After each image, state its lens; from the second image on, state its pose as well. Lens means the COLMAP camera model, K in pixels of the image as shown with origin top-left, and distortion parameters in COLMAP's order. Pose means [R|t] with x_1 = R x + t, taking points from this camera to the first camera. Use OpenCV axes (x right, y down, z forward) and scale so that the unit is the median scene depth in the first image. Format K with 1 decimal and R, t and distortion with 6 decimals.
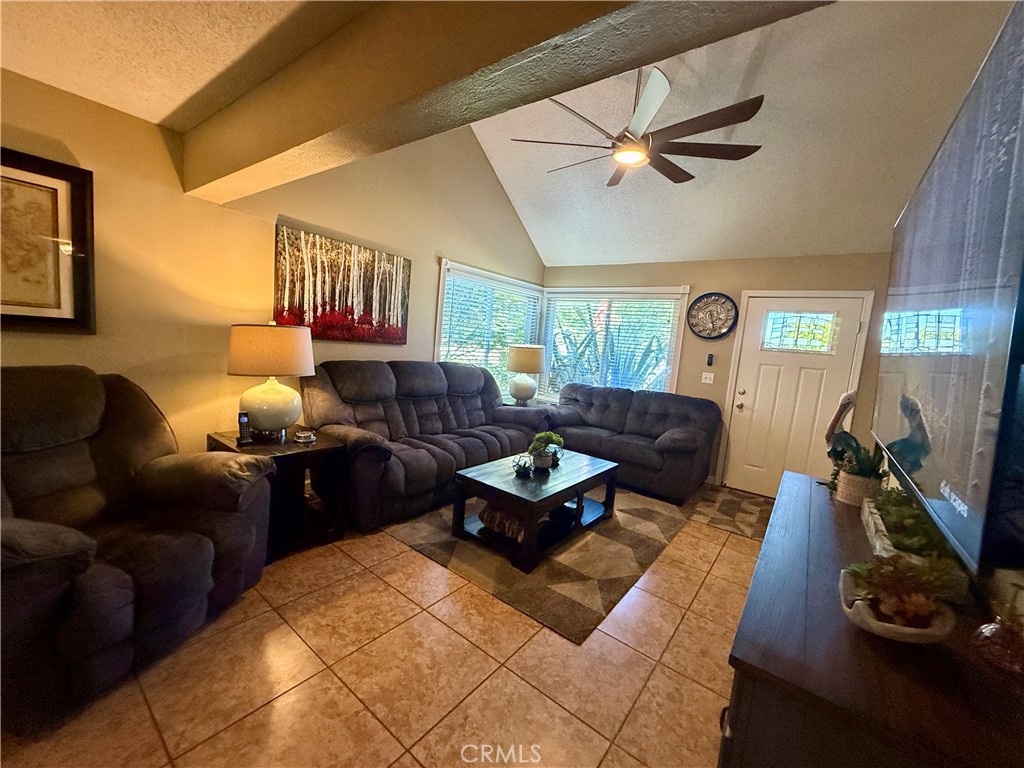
lens RADIAL K [[407.7, 0, 509.7], [0, 407.7, 385.6], [0, 0, 1]] dist [-0.001234, -0.000036]
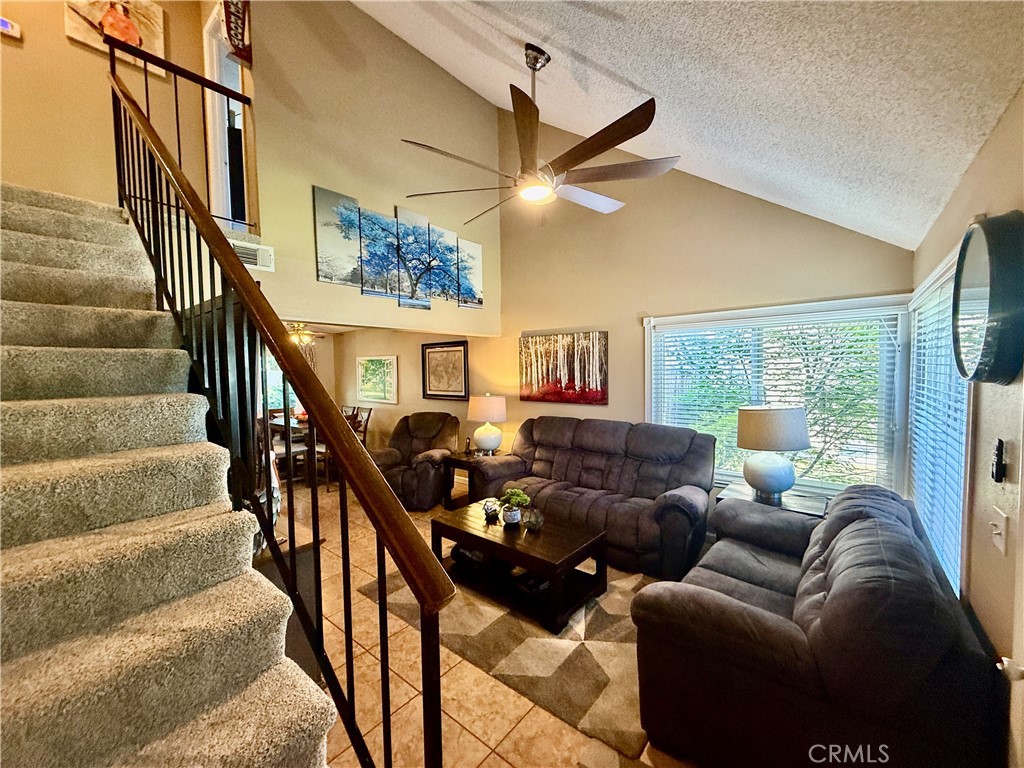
lens RADIAL K [[407.7, 0, 506.5], [0, 407.7, 383.9], [0, 0, 1]] dist [-0.001234, -0.000036]
pose [[-0.037629, -0.052664, -0.997903, 0.989435], [-0.098596, 0.993933, -0.048736, -0.086931], [0.994416, 0.096556, -0.042593, 0.867680]]
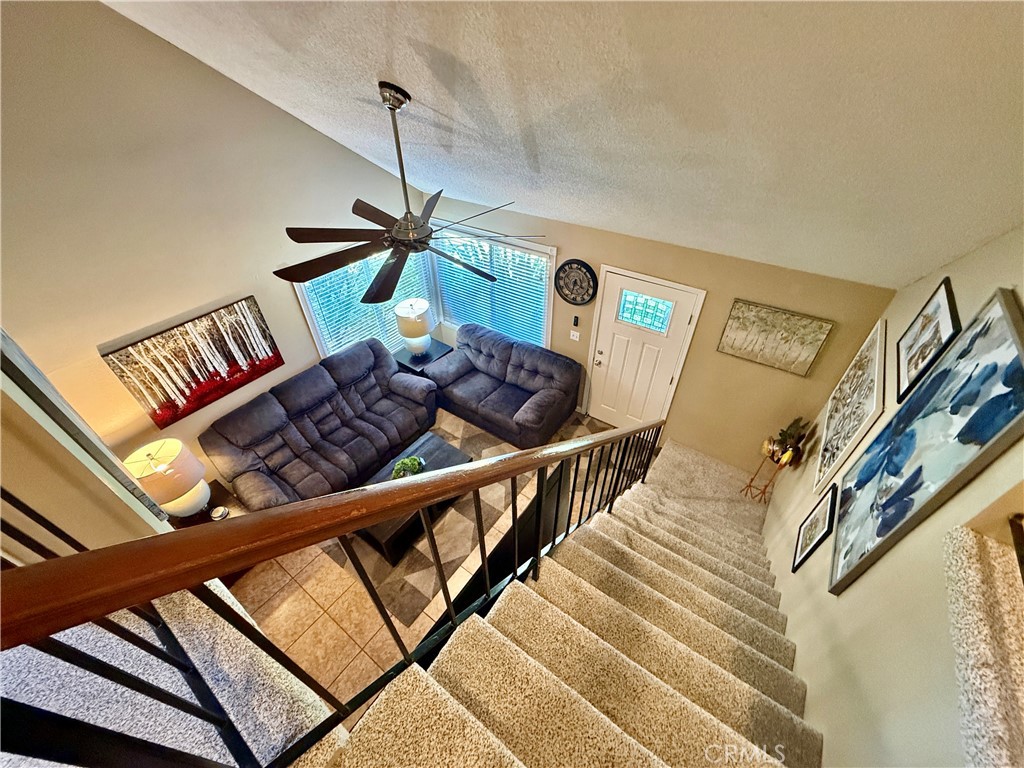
lens RADIAL K [[407.7, 0, 510.6], [0, 407.7, 383.2], [0, 0, 1]] dist [-0.001234, -0.000036]
pose [[0.994310, -0.099095, -0.039085, 0.446060], [0.104155, 0.827441, 0.551809, -0.683091], [-0.022341, -0.552740, 0.833054, 0.037940]]
